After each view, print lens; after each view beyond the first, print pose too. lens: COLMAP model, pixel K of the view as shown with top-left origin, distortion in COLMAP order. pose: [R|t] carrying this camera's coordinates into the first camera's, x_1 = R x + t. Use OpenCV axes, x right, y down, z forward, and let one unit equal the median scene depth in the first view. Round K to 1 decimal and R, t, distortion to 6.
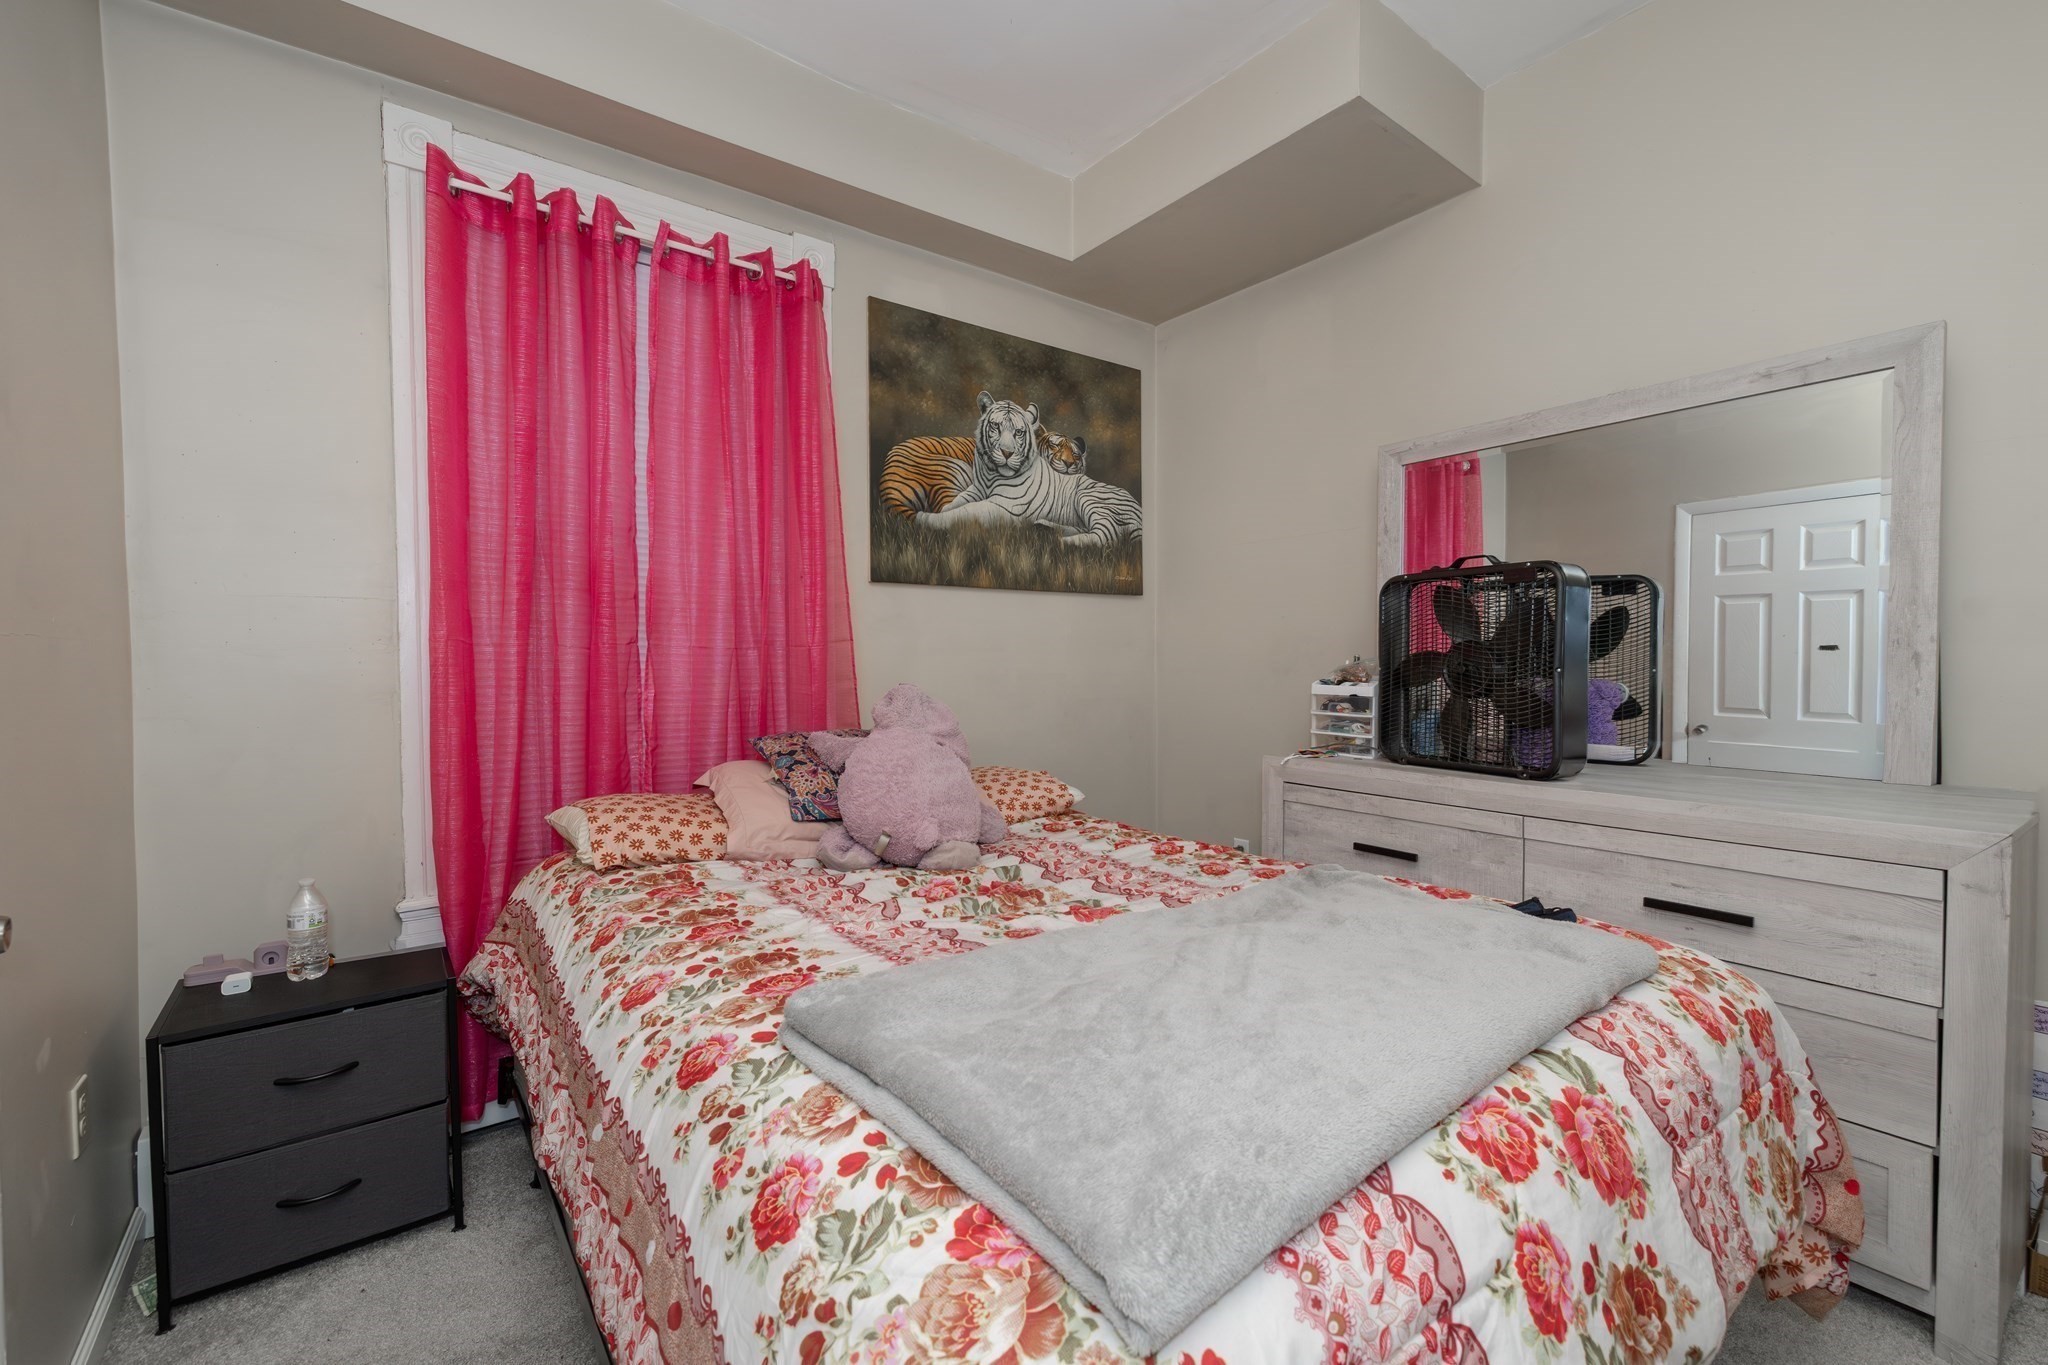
lens RADIAL K [[854.1, 0, 1015.1], [0, 854.1, 677.8], [0, 0, 1]] dist [-0.000261, 0.000485]
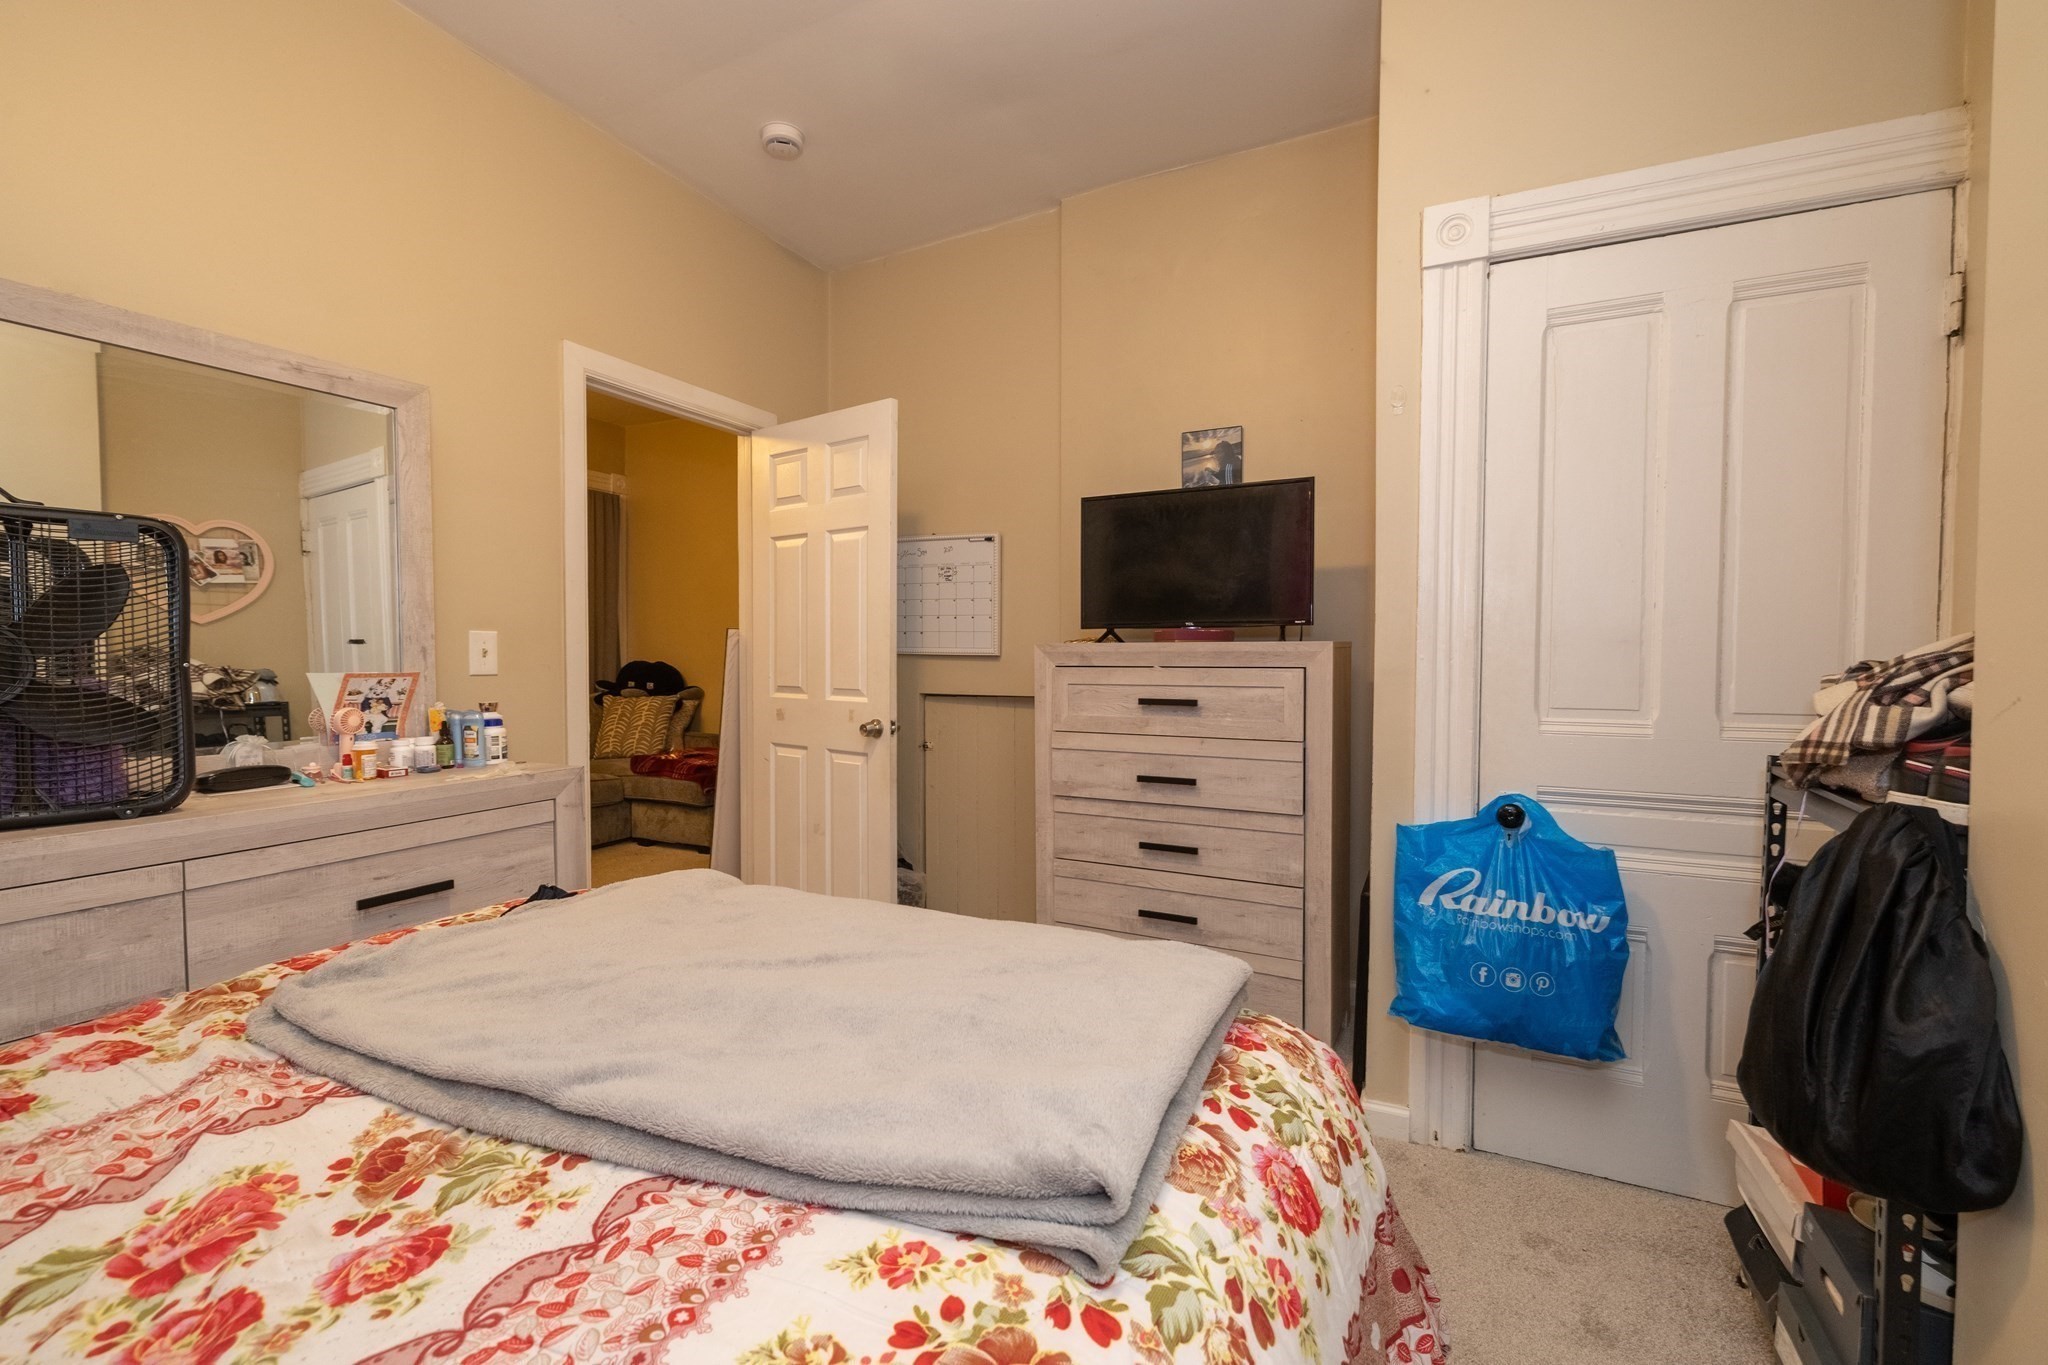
lens RADIAL K [[880.6, 0, 1024.0], [0, 880.6, 682.5], [0, 0, 1]] dist [-0.001157, -0.000132]
pose [[-0.465222, -0.025238, 0.884834, -0.922509], [0.015708, 0.999201, 0.036759, -0.020666], [-0.885055, 0.031000, -0.464453, 1.562584]]
